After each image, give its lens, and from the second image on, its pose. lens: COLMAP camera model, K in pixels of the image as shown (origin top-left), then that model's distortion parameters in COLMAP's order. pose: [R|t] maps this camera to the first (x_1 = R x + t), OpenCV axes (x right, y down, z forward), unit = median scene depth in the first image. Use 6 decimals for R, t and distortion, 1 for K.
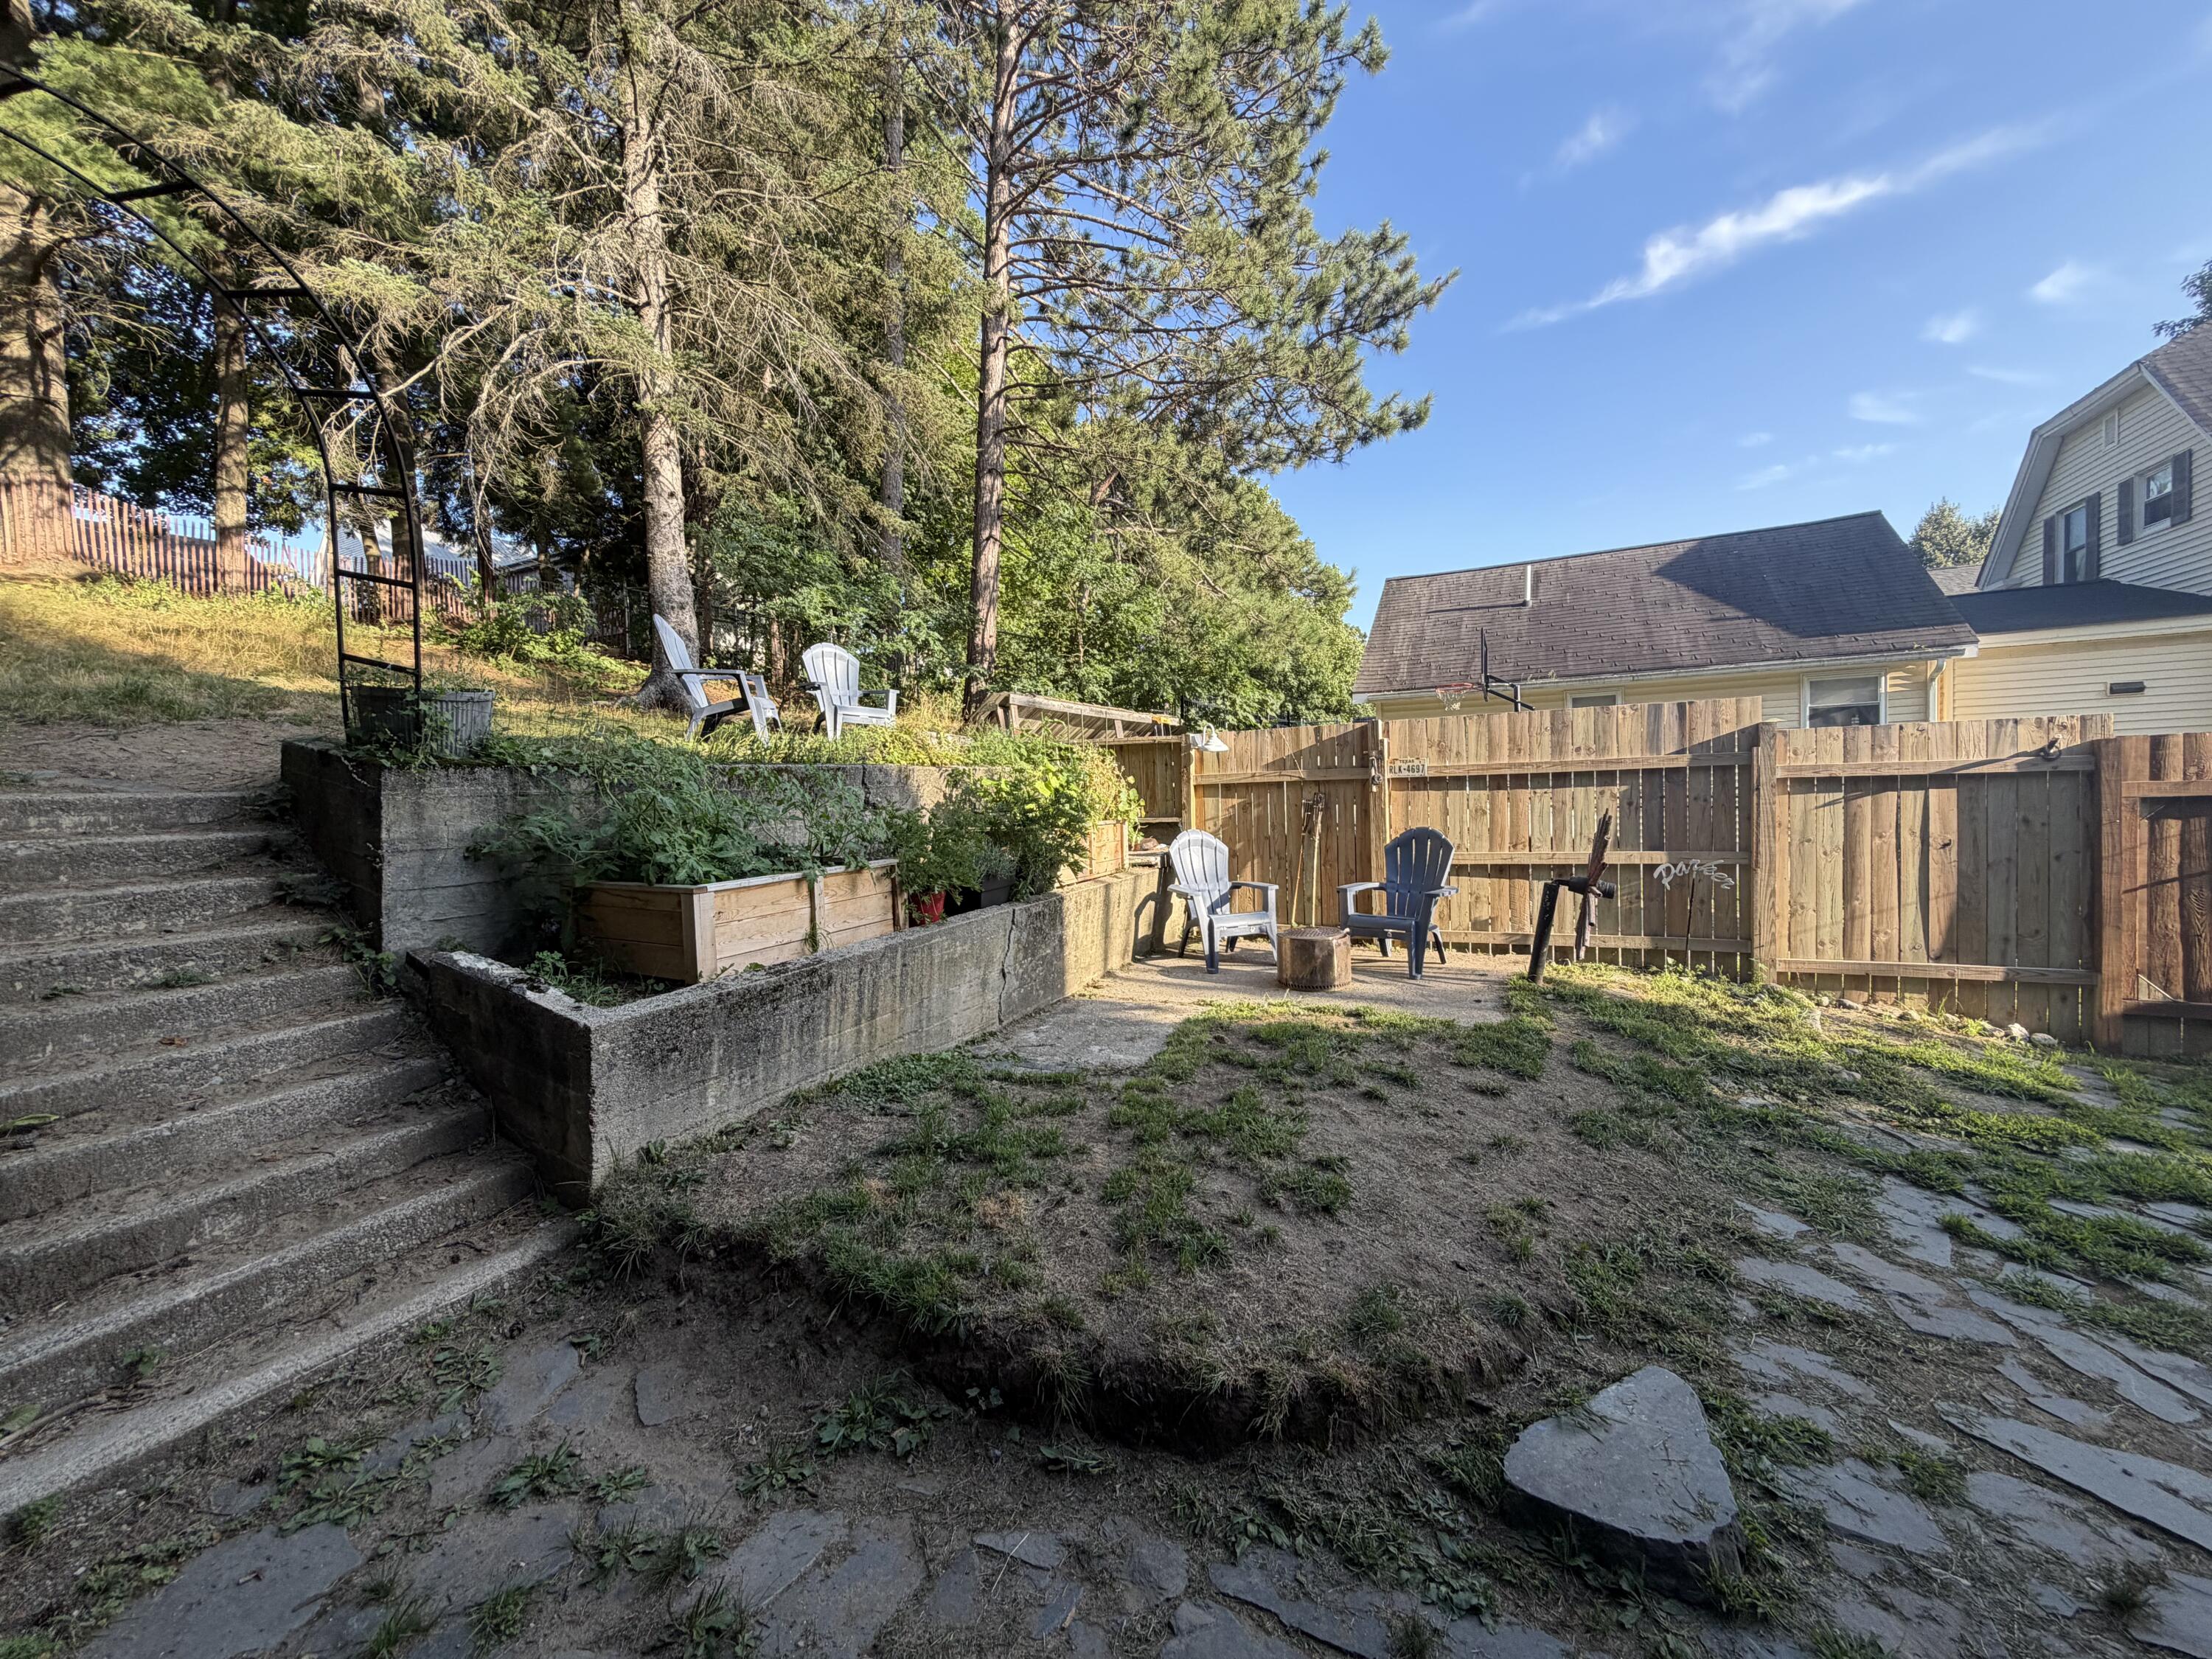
lens RADIAL K [[883.5, 0, 1097.2], [0, 883.5, 825.2], [0, 0, 1]] dist [0.001816, -0.000119]
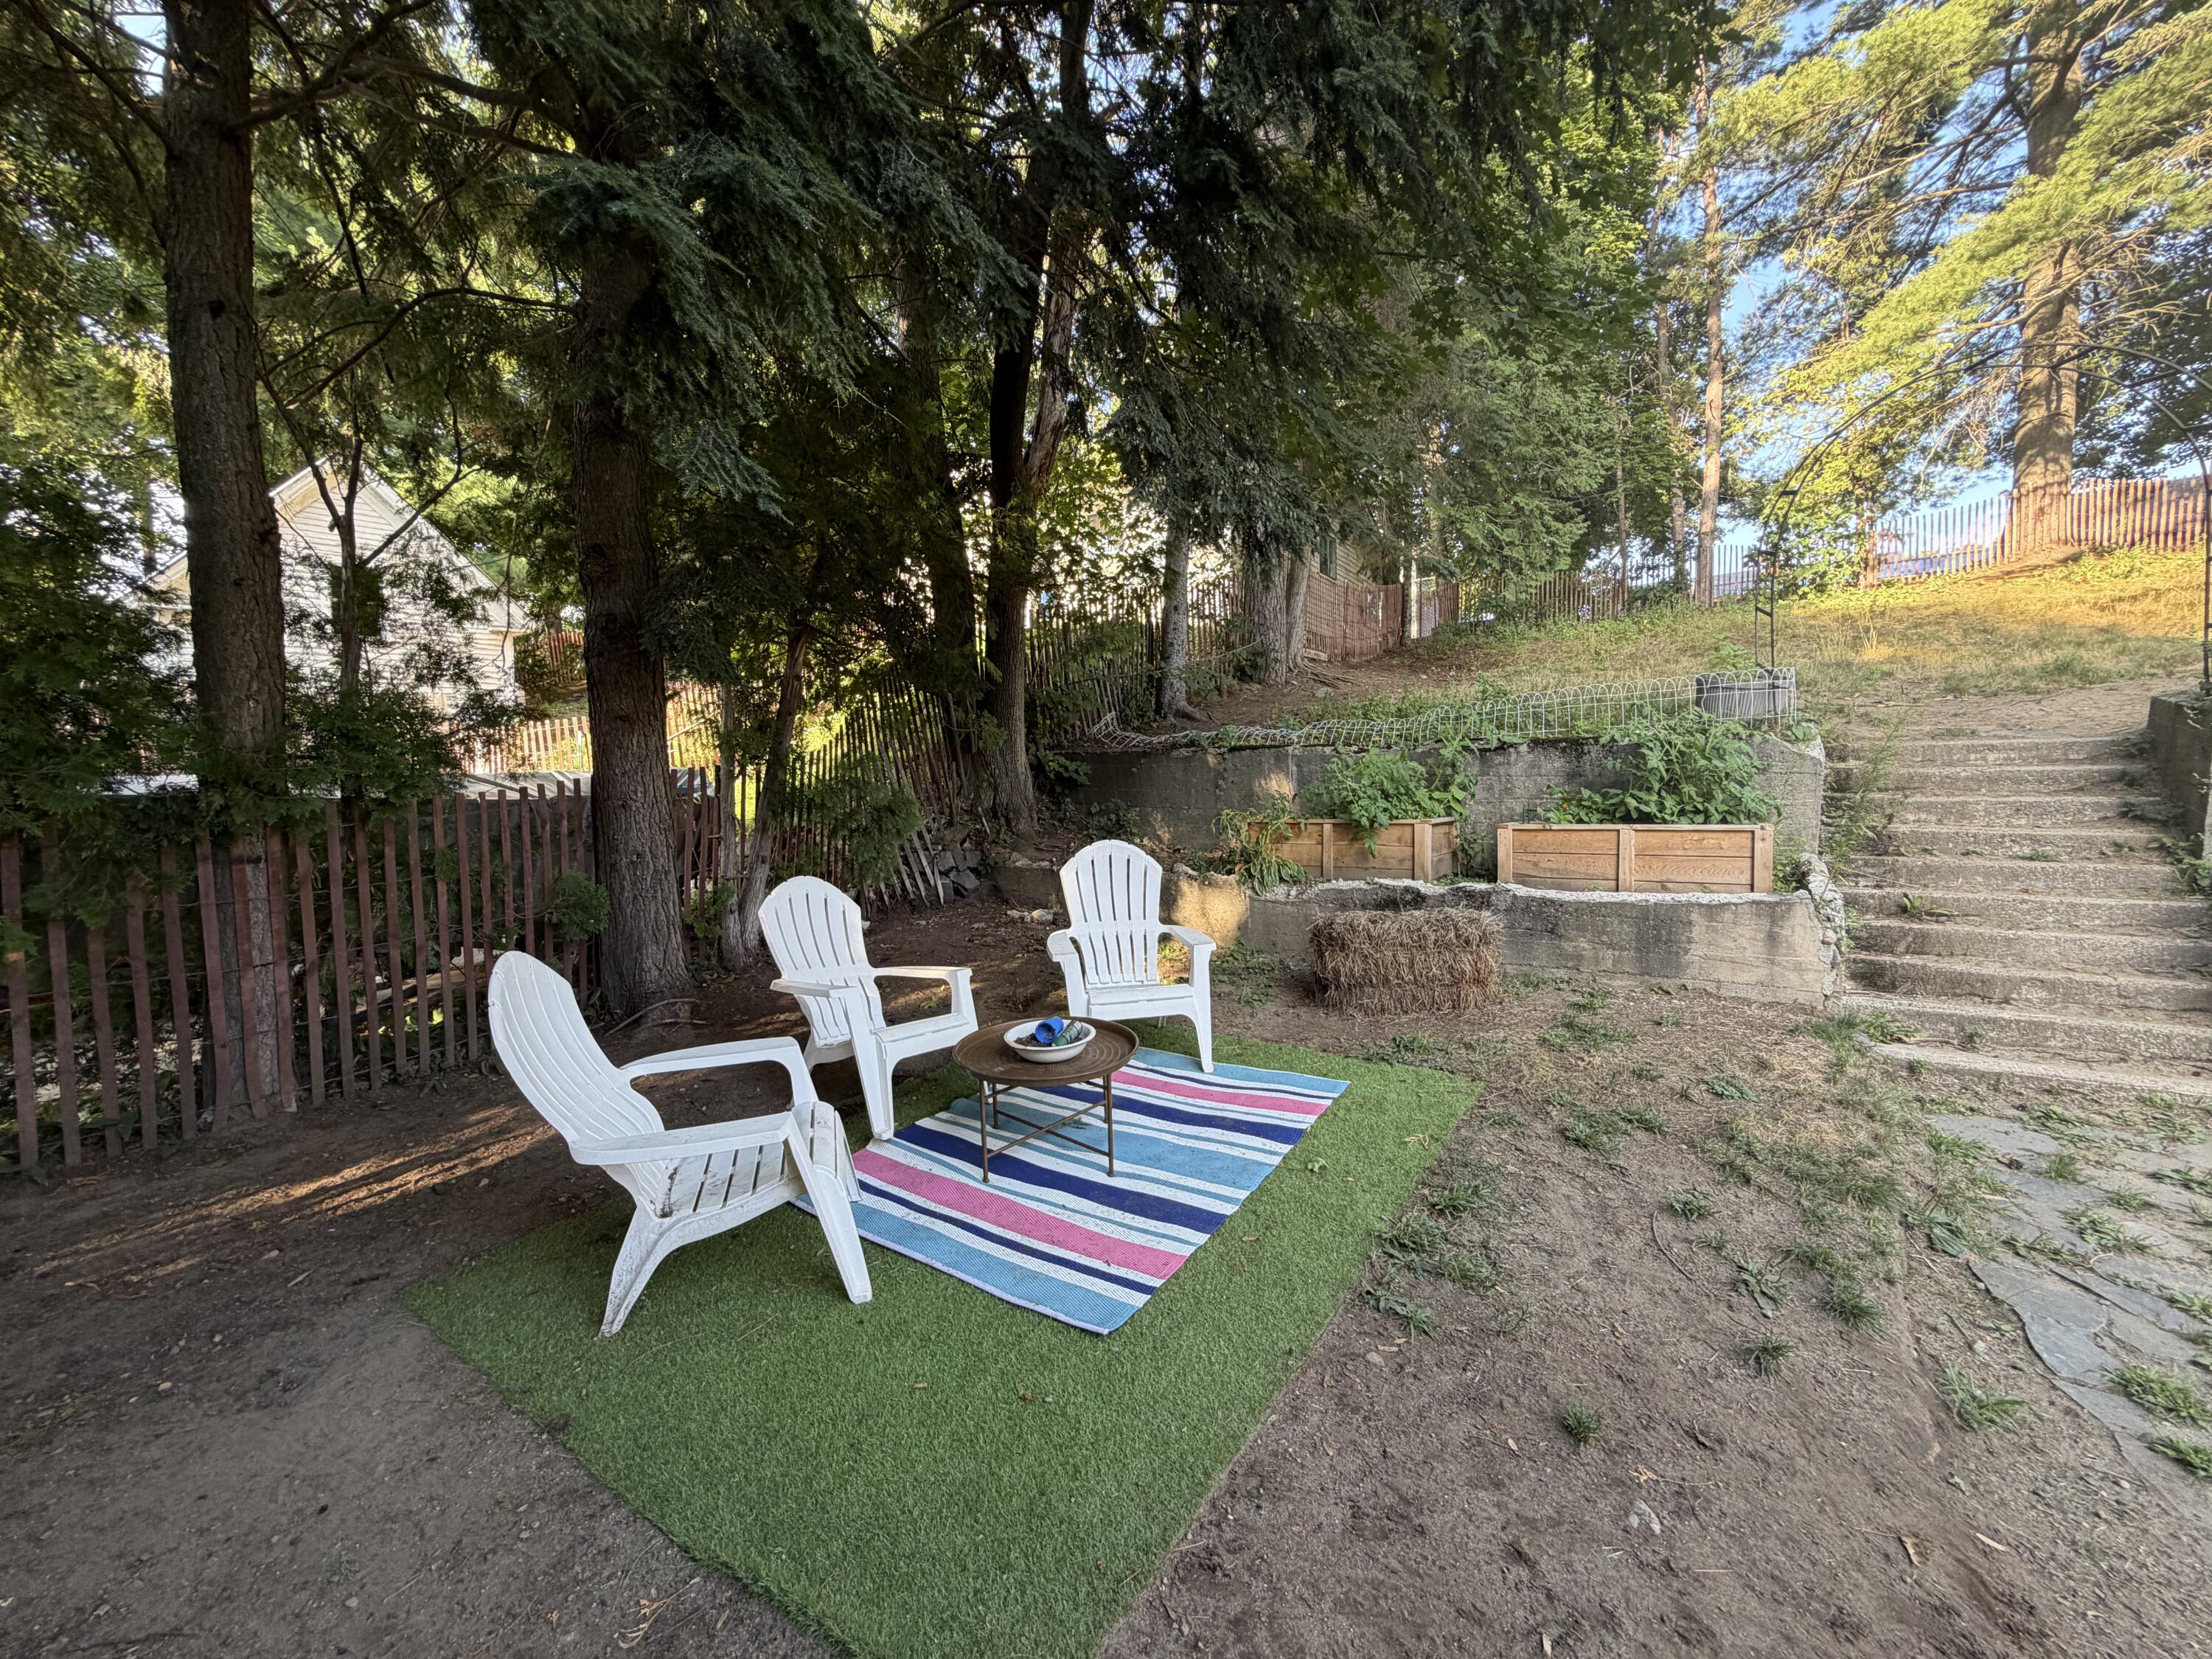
lens RADIAL K [[883.5, 0, 1100.8], [0, 883.5, 833.1], [0, 0, 1]] dist [0.001816, -0.000119]
pose [[-0.112832, 0.082753, -0.990162, 0.342639], [-0.023917, 0.996011, 0.085968, 0.018179], [0.993326, 0.033381, -0.110402, -0.235737]]
